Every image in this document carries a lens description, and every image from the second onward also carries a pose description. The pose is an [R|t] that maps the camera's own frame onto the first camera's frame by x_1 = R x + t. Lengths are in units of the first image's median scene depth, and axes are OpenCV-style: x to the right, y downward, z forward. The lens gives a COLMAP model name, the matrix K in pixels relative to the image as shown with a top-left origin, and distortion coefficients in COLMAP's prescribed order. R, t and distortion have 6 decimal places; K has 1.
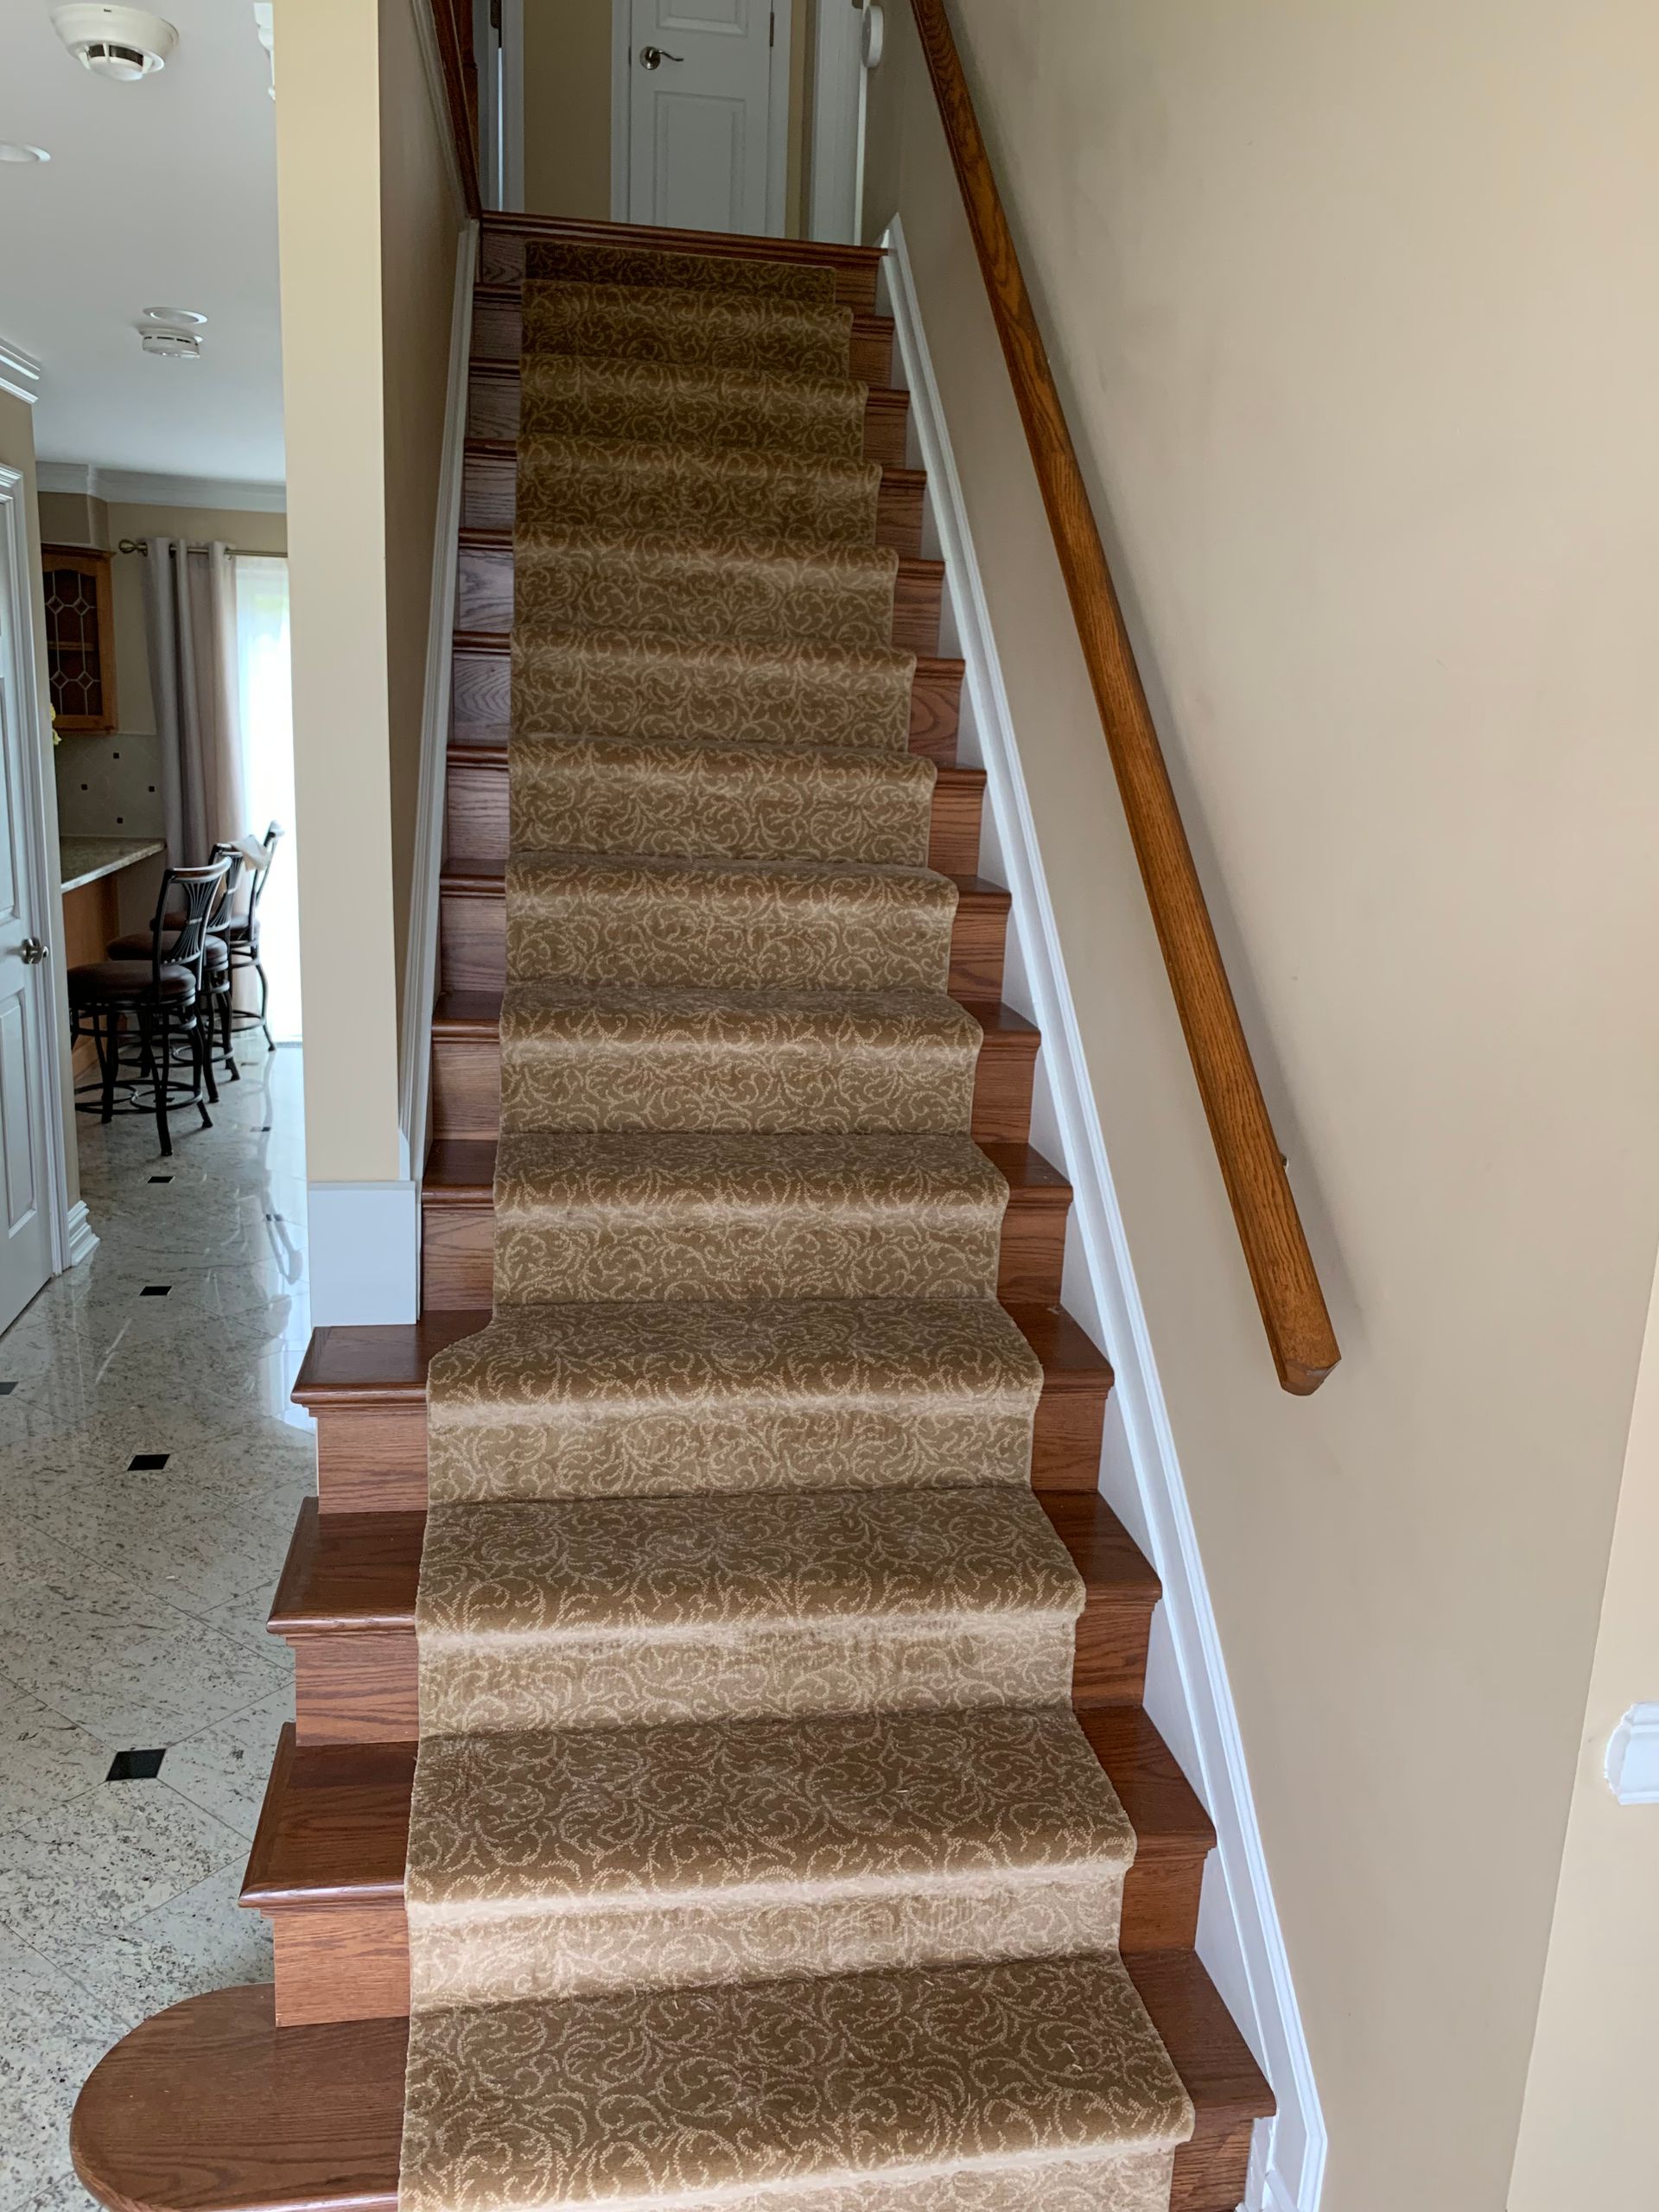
lens RADIAL K [[1691.5, 0, 827.6], [0, 1691.5, 1107.8], [0, 0, 1]] dist [0.014217, -0.021508]
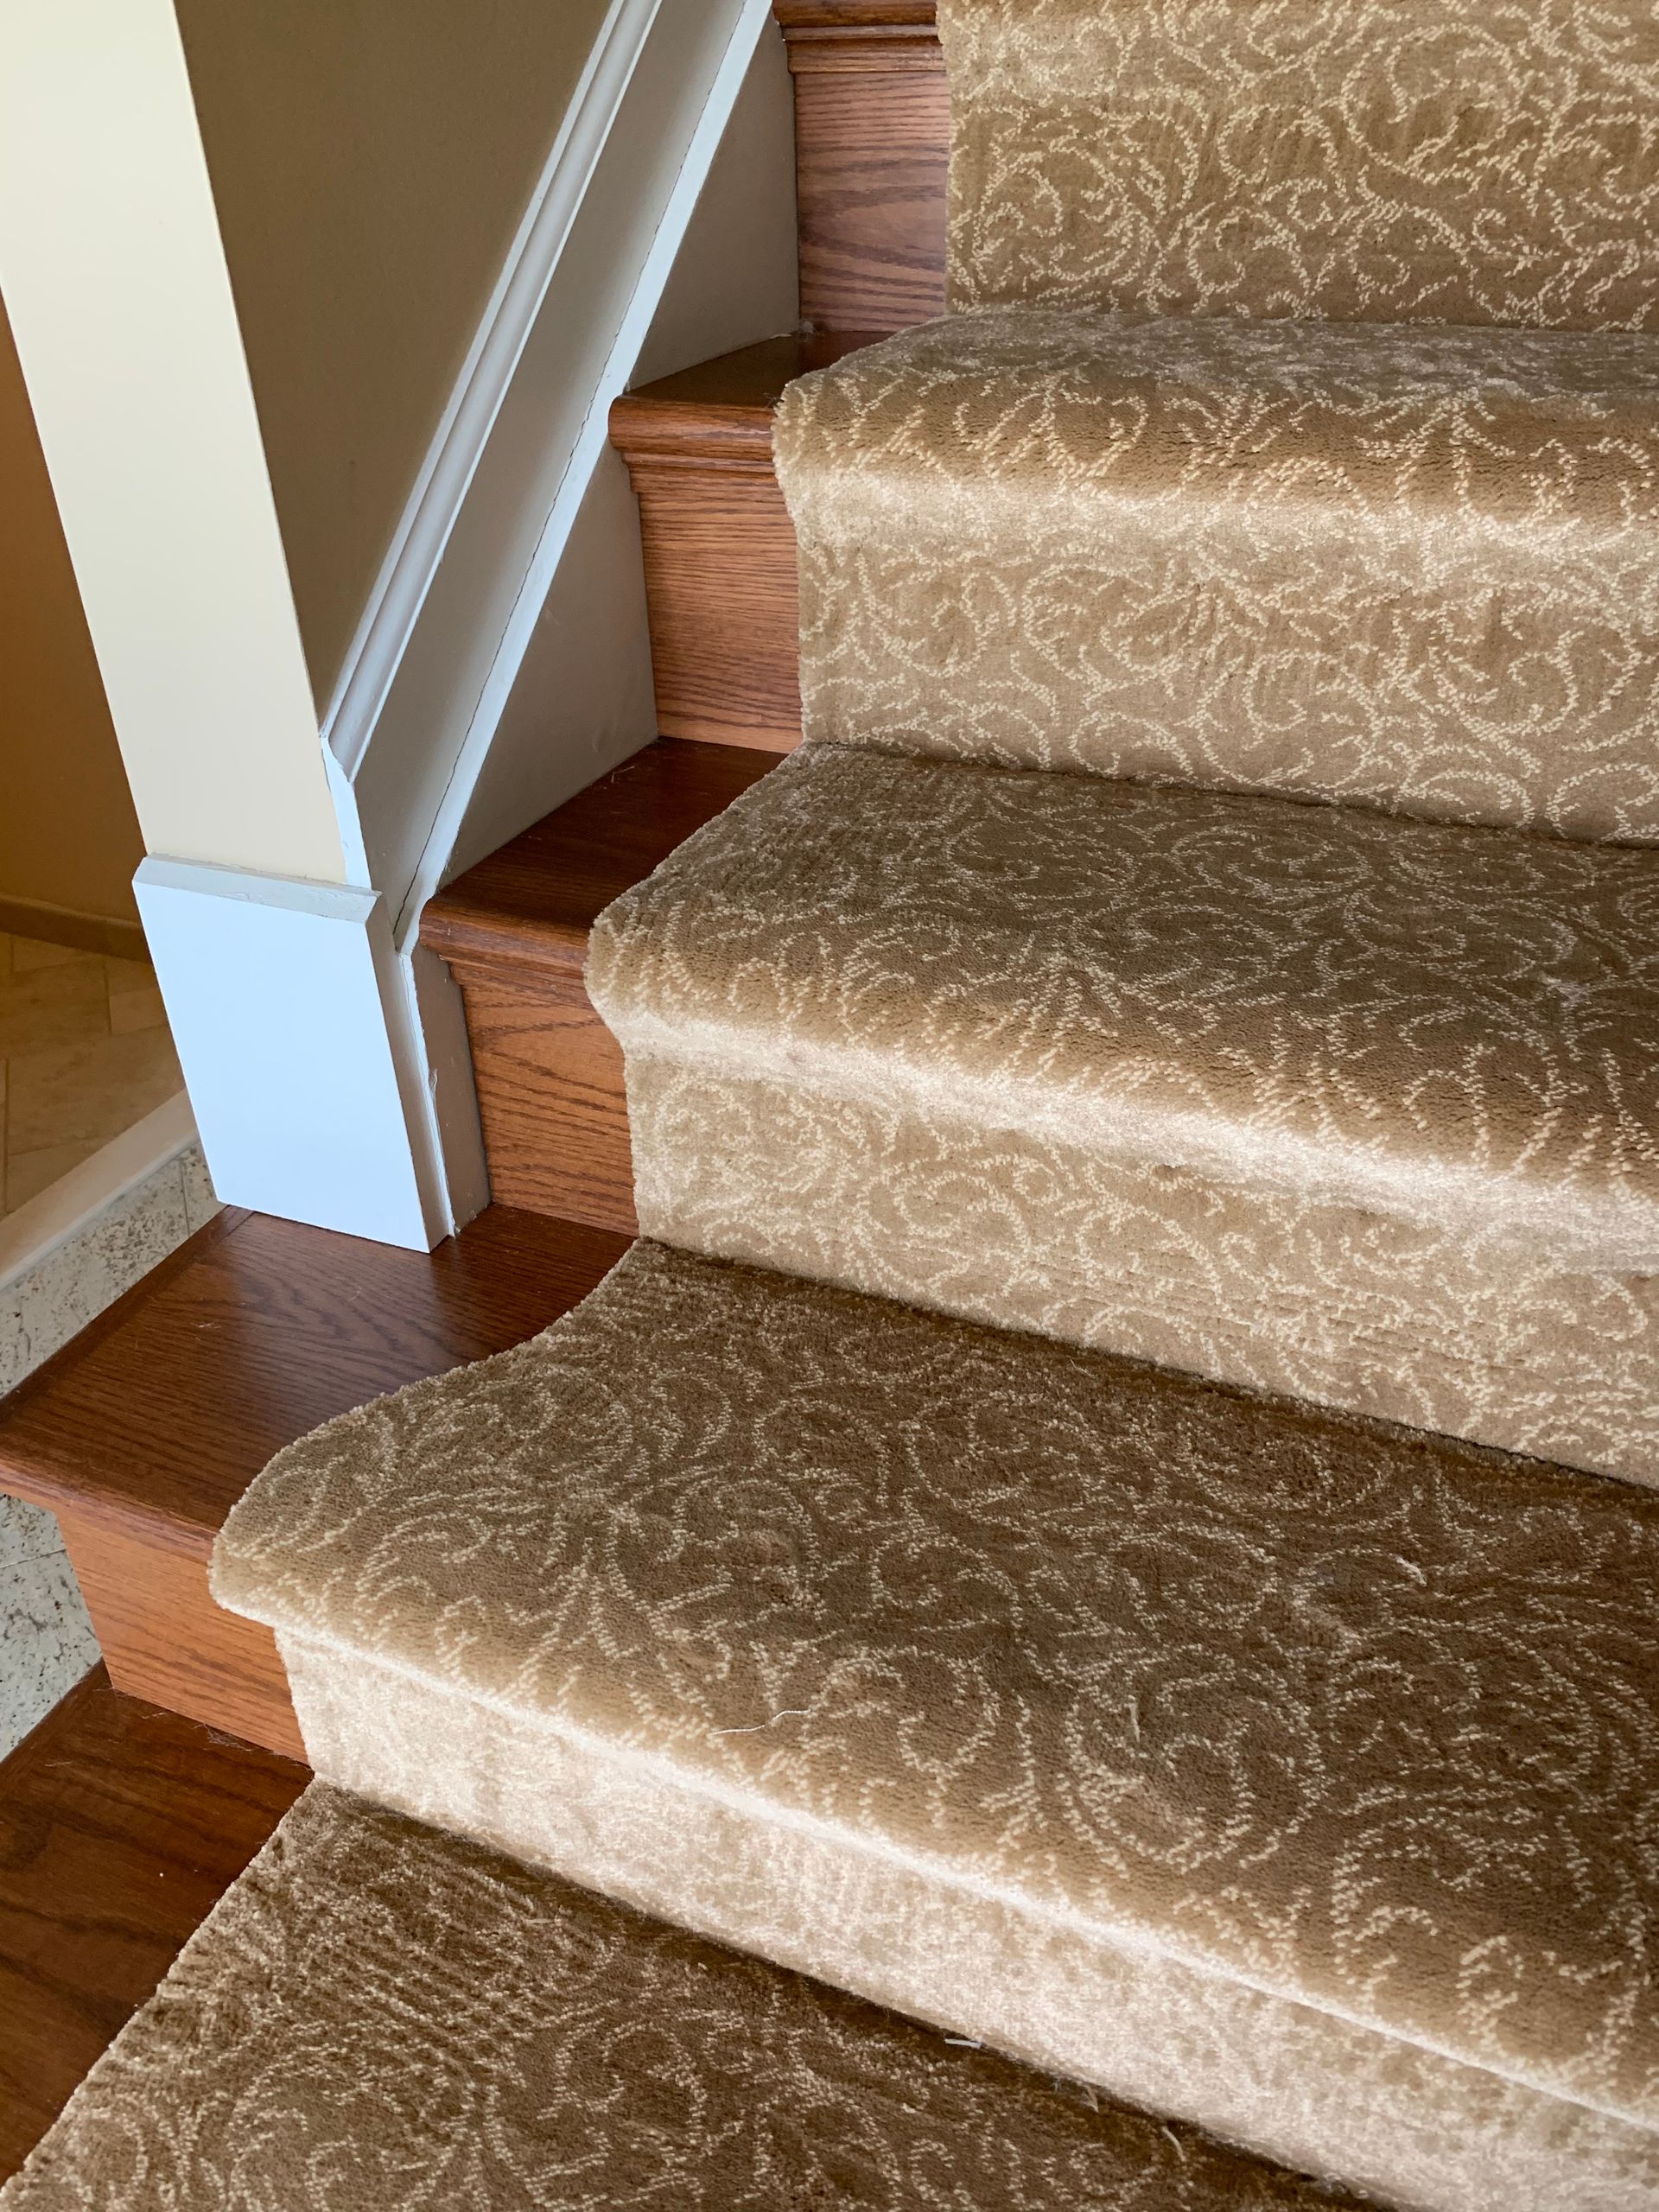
lens RADIAL K [[1691.5, 0, 823.5], [0, 1691.5, 1096.0], [0, 0, 1]] dist [0.014217, -0.021508]
pose [[0.843123, 0.224225, -0.488740, 0.008409], [-0.064634, 0.944580, 0.321856, -0.030563], [0.533822, -0.239775, 0.810890, 0.687390]]
